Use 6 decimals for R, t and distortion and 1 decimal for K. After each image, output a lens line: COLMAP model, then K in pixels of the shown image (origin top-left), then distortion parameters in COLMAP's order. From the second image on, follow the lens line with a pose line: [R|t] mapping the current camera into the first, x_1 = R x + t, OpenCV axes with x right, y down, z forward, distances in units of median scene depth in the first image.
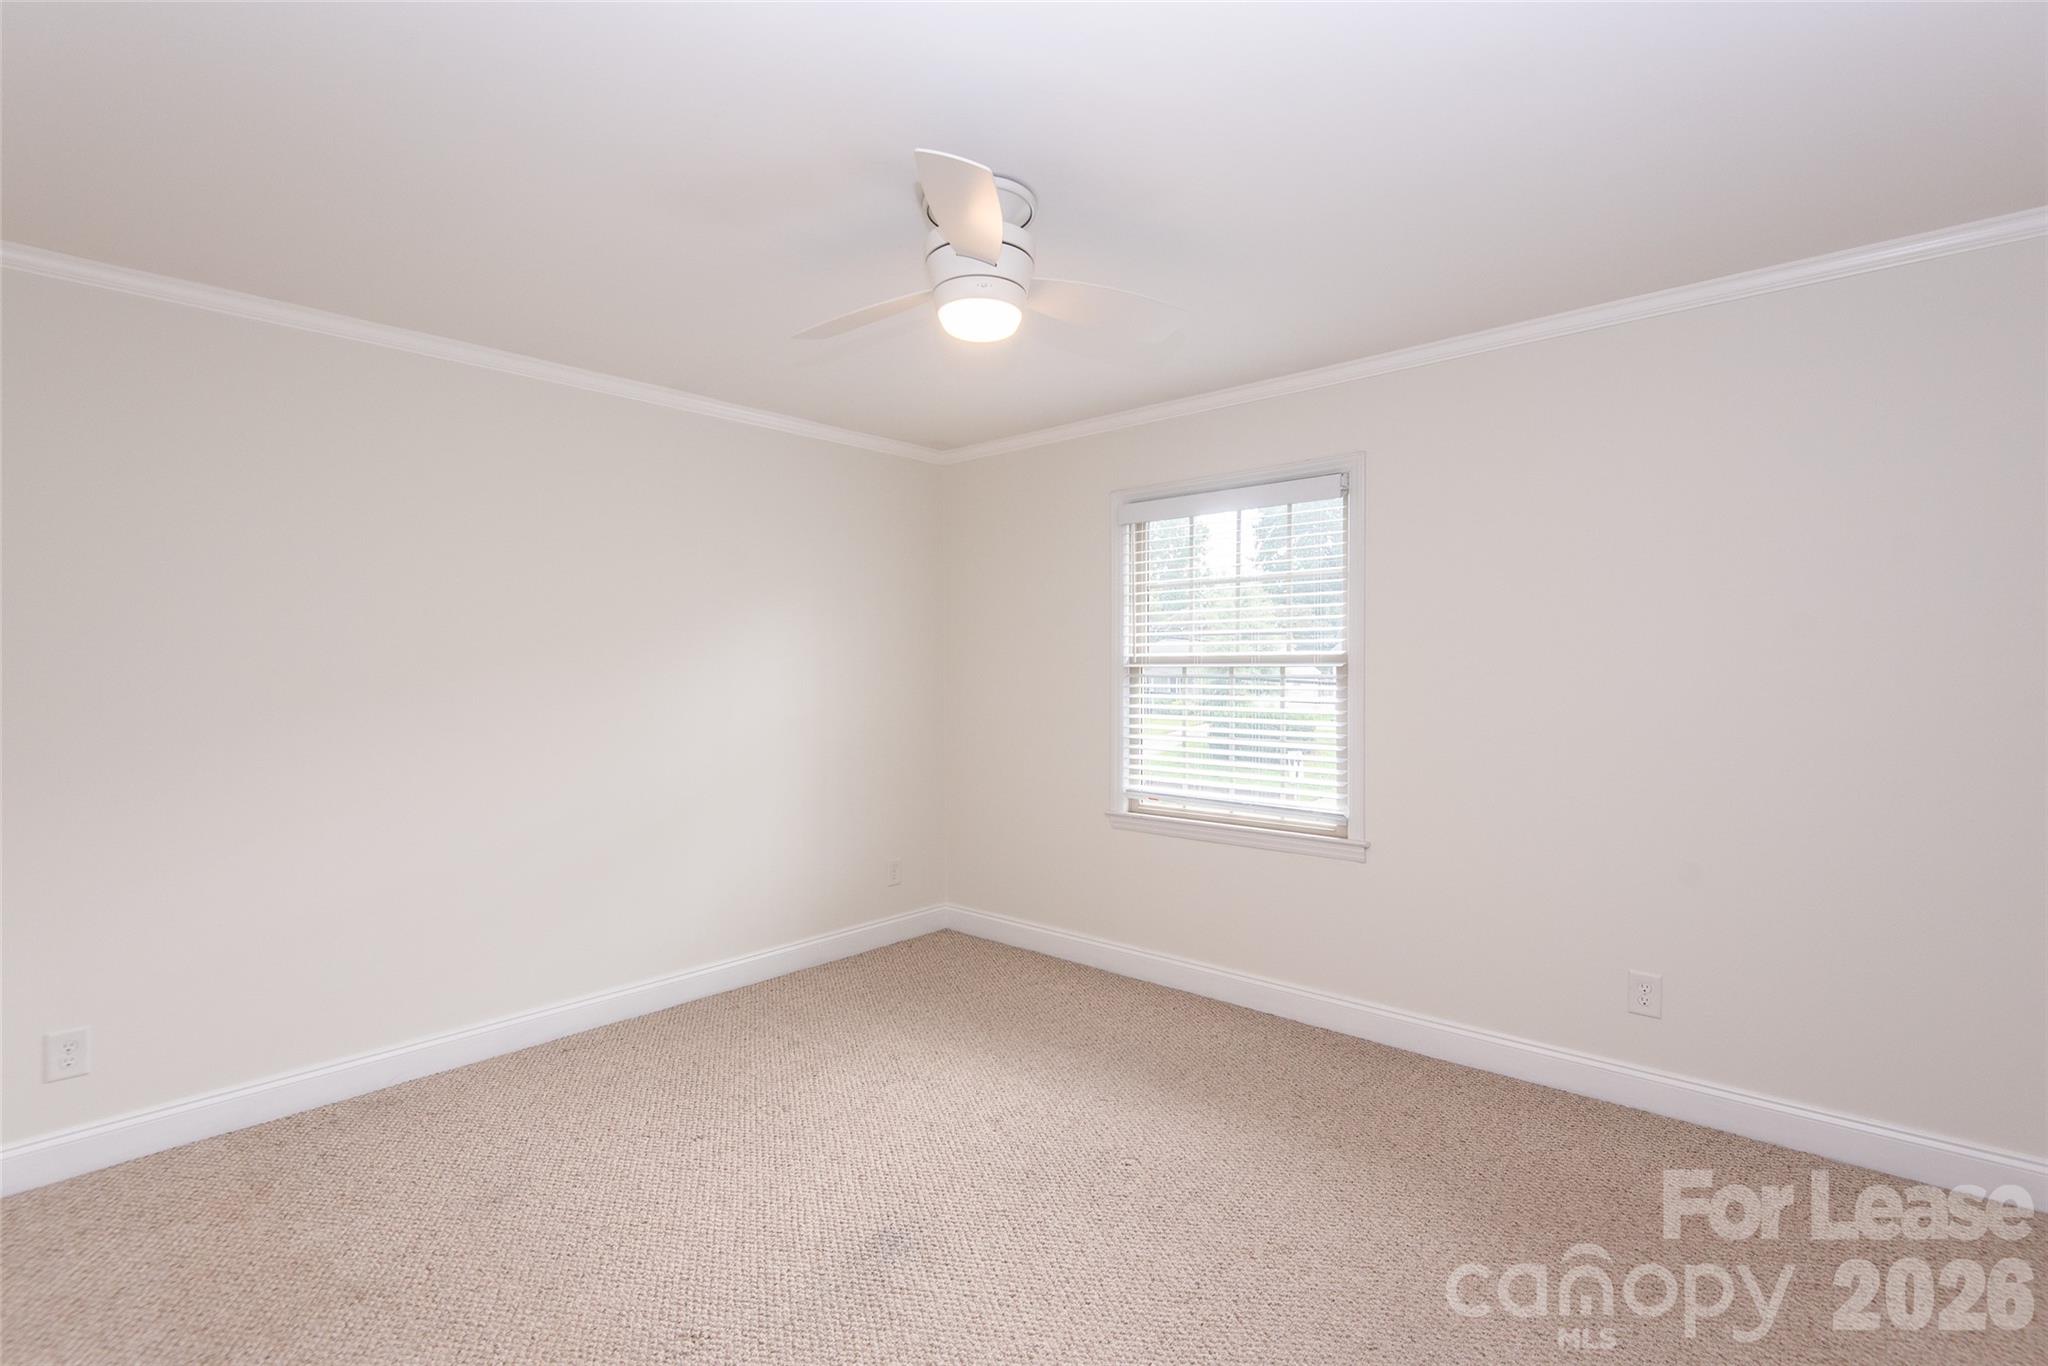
lens RADIAL K [[947.7, 0, 1030.8], [0, 947.7, 683.0], [0, 0, 1]] dist [0.047964, -0.026240]
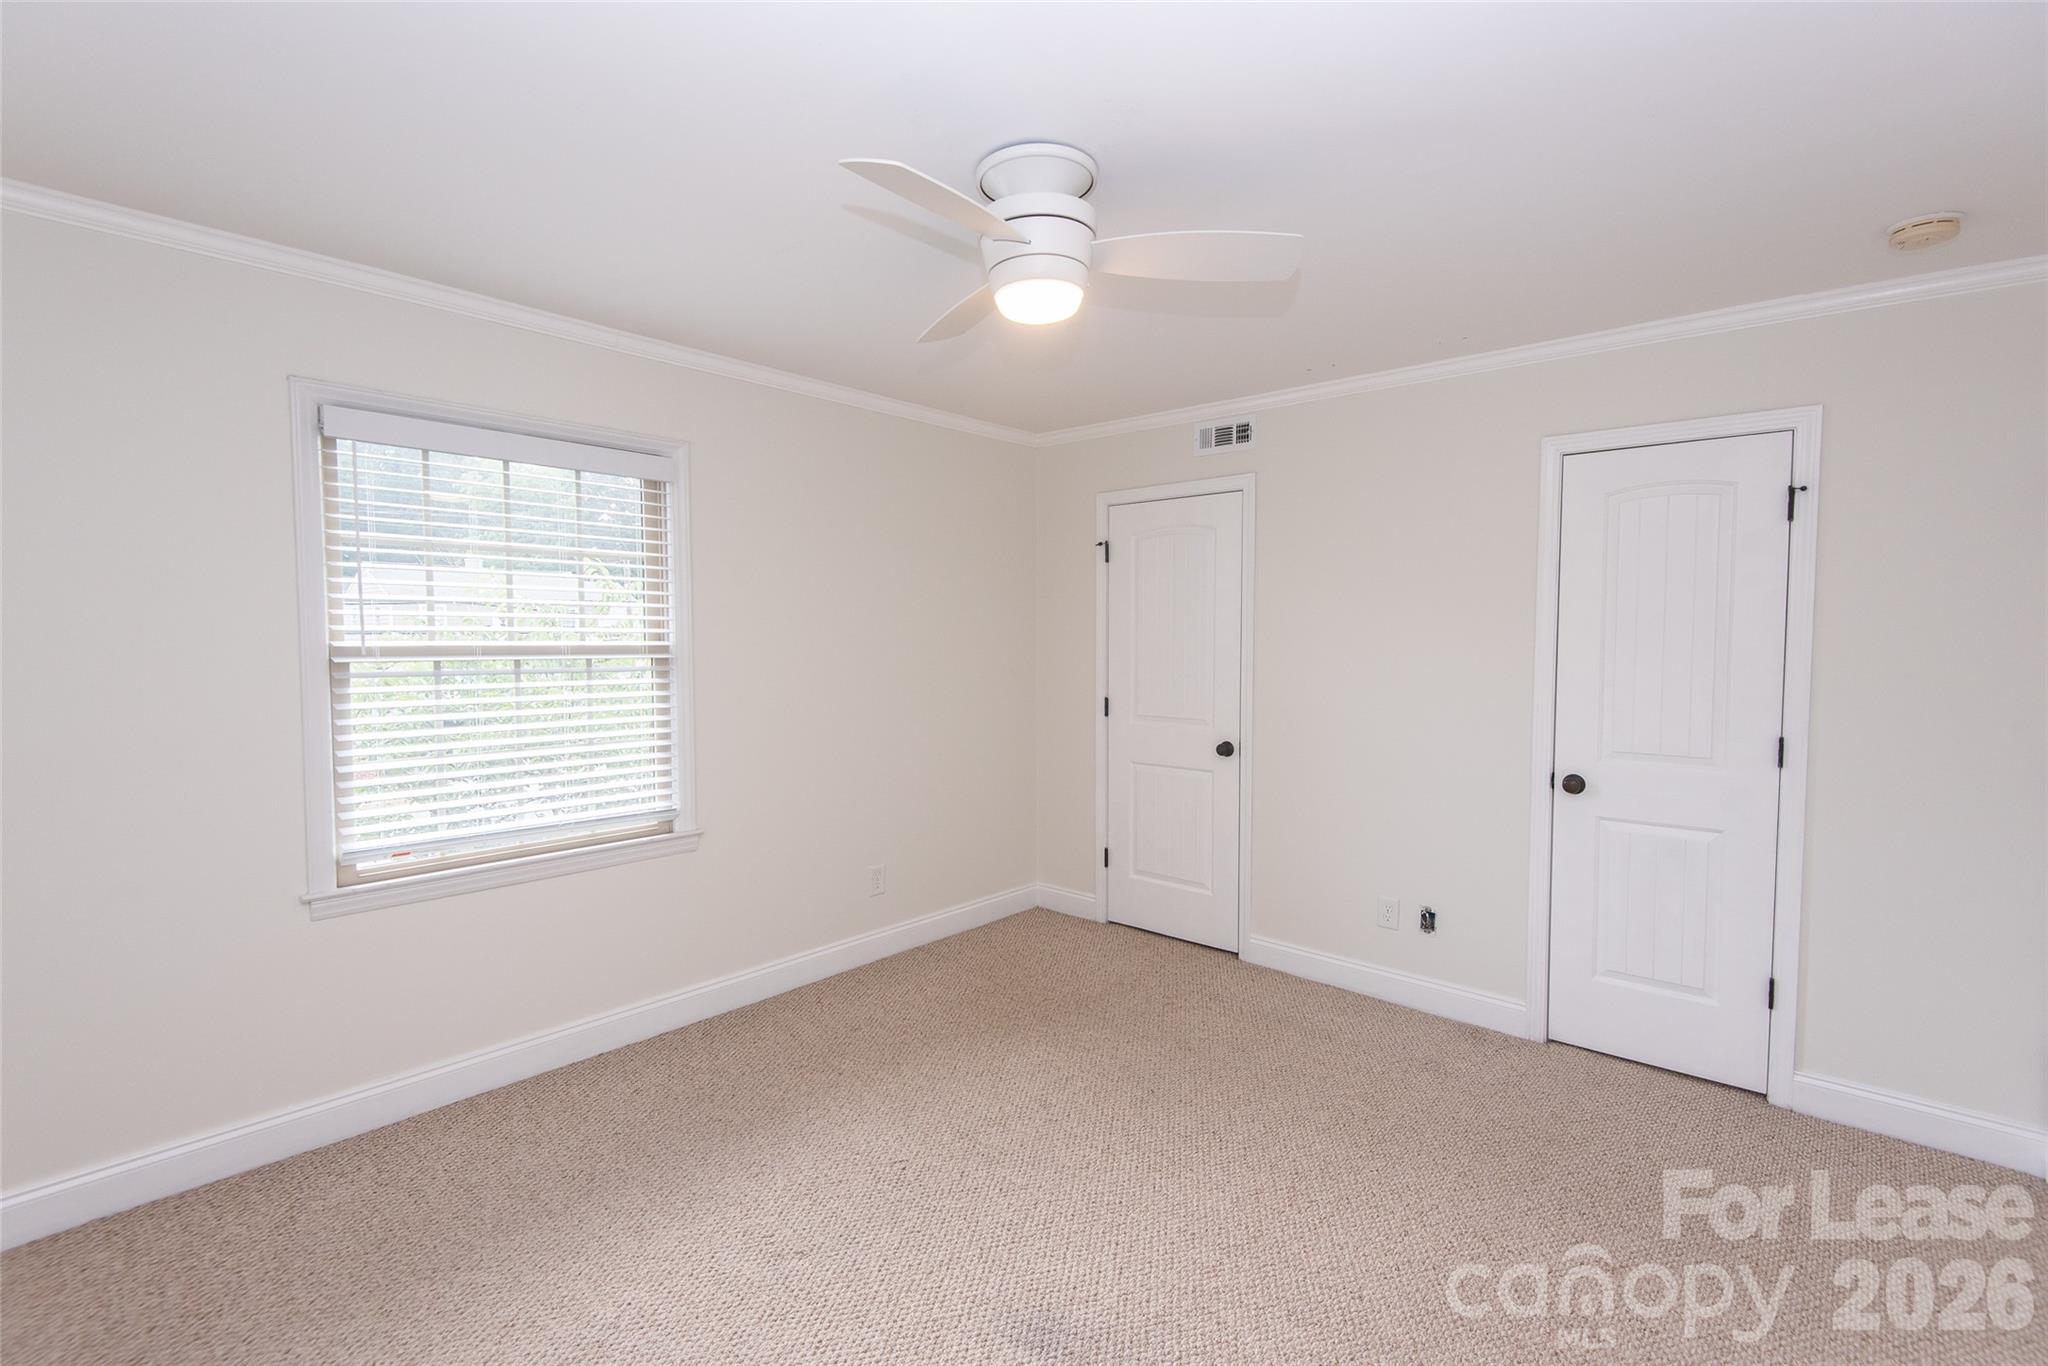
lens RADIAL K [[947.7, 0, 1030.8], [0, 947.7, 683.0], [0, 0, 1]] dist [0.047964, -0.026240]
pose [[-0.017459, -0.031144, 0.999362, -0.622251], [0.026948, 0.999137, 0.031608, -0.011568], [-0.999484, 0.027483, -0.016605, 0.608862]]
